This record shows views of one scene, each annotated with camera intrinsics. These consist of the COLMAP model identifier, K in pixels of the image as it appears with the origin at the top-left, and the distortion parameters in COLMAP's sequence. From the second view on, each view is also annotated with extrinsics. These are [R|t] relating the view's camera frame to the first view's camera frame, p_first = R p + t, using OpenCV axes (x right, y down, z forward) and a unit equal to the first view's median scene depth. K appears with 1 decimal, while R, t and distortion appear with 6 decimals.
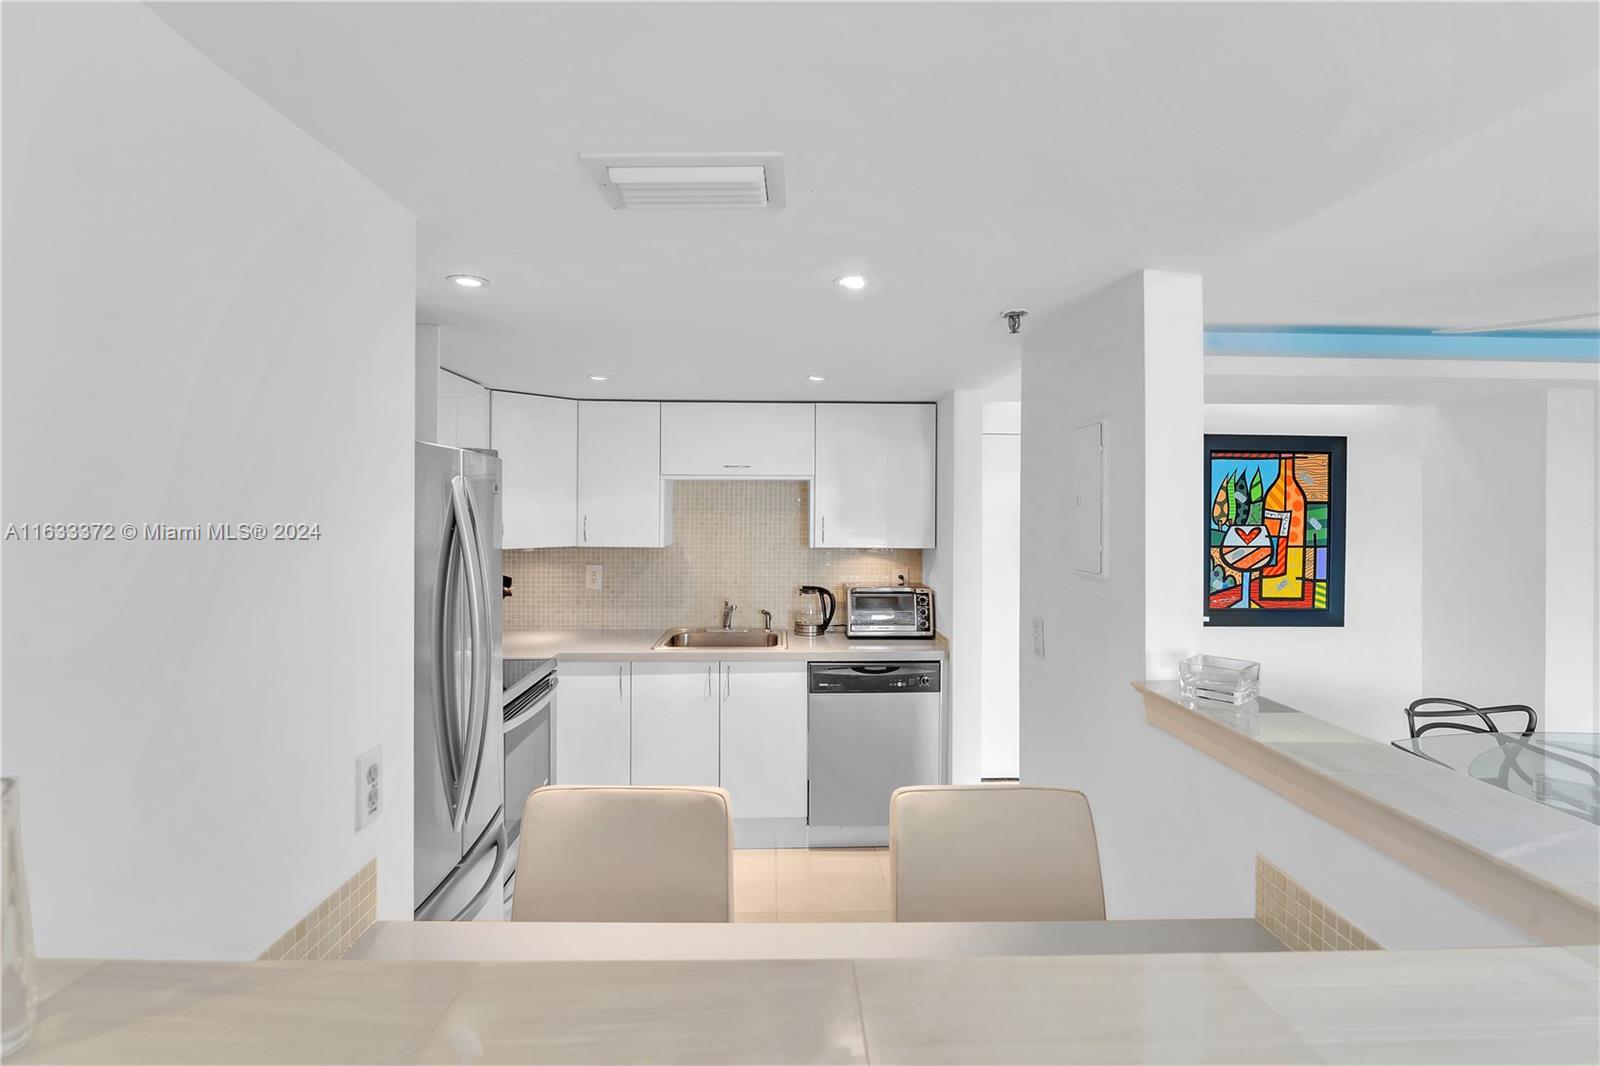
lens RADIAL K [[712.9, 0, 776.9], [0, 712.9, 523.3], [0, 0, 1]] dist [0.001072, -0.000310]
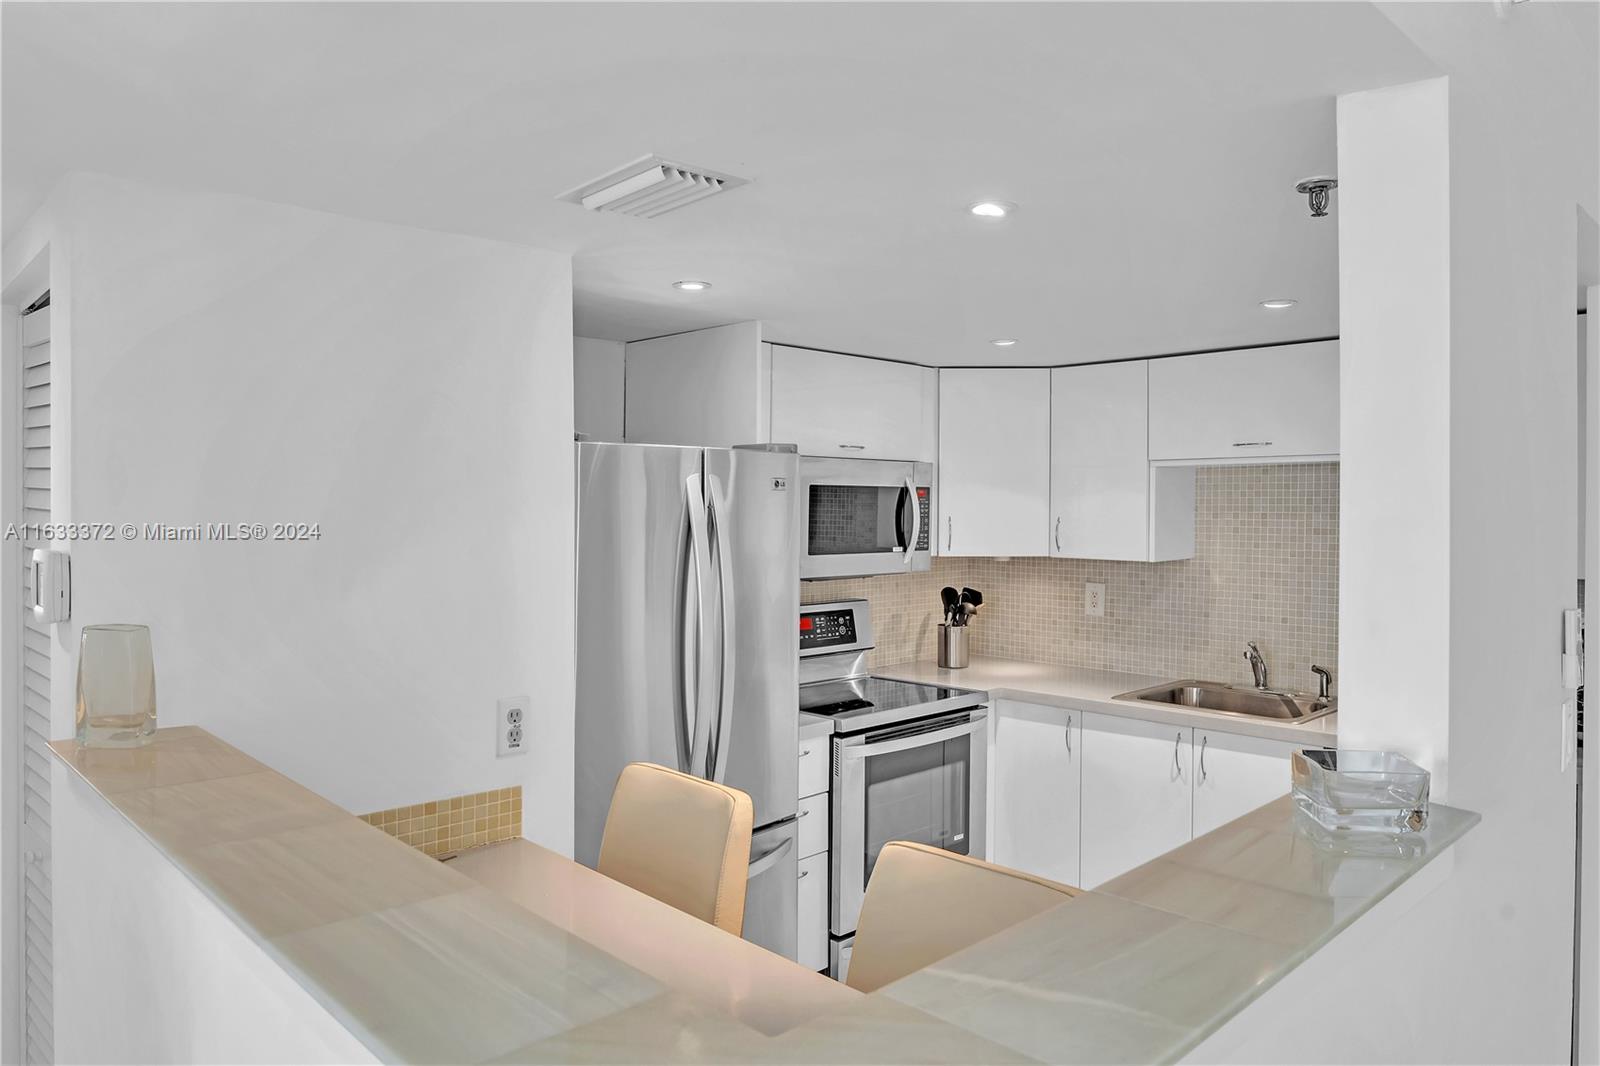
lens RADIAL K [[1028.1, 0, 828.7], [0, 1028.1, 525.5], [0, 0, 1]] dist [-0.017296, 0.007314]
pose [[0.699222, 0.007327, -0.714867, 0.321236], [-0.014164, 0.999893, -0.003605, 0.005060], [0.714764, 0.012646, 0.699251, 0.039760]]
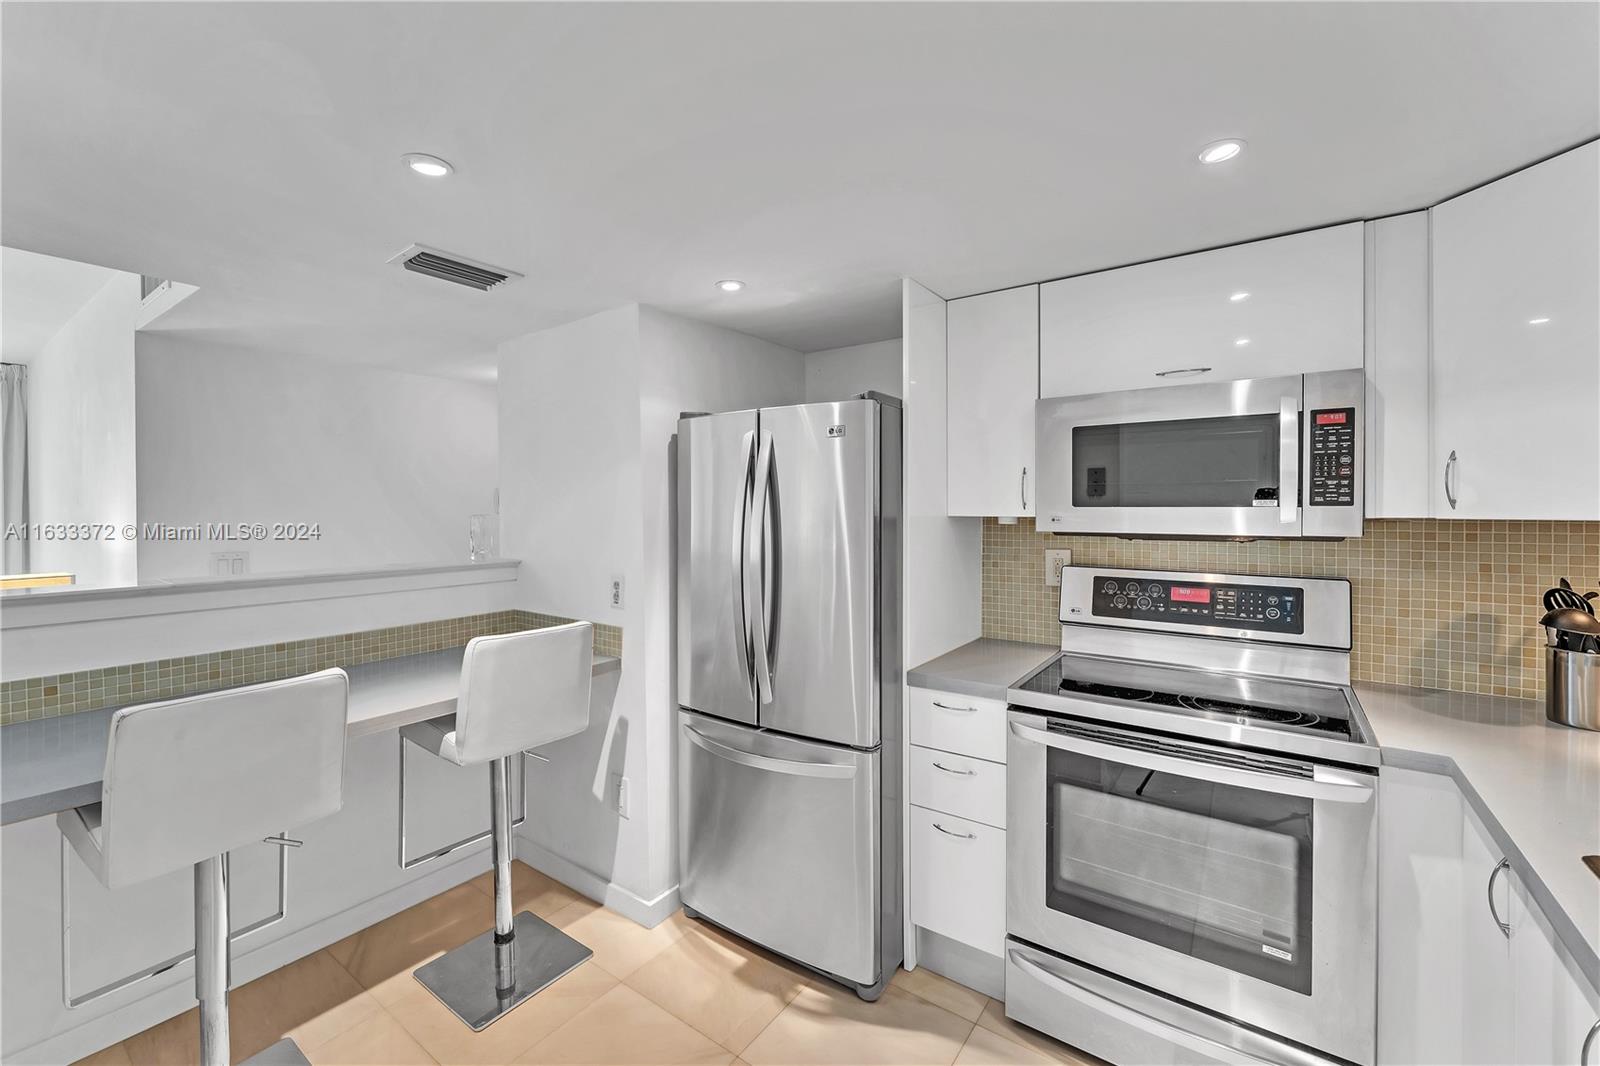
lens RADIAL K [[673.7, 0, 797.7], [0, 673.7, 505.4], [0, 0, 1]] dist [0.006605, -0.001301]
pose [[-0.578124, -0.004212, -0.815938, 0.221093], [-0.017454, 0.999822, 0.007205, 0.026735], [0.815762, 0.018407, -0.578094, 0.760052]]
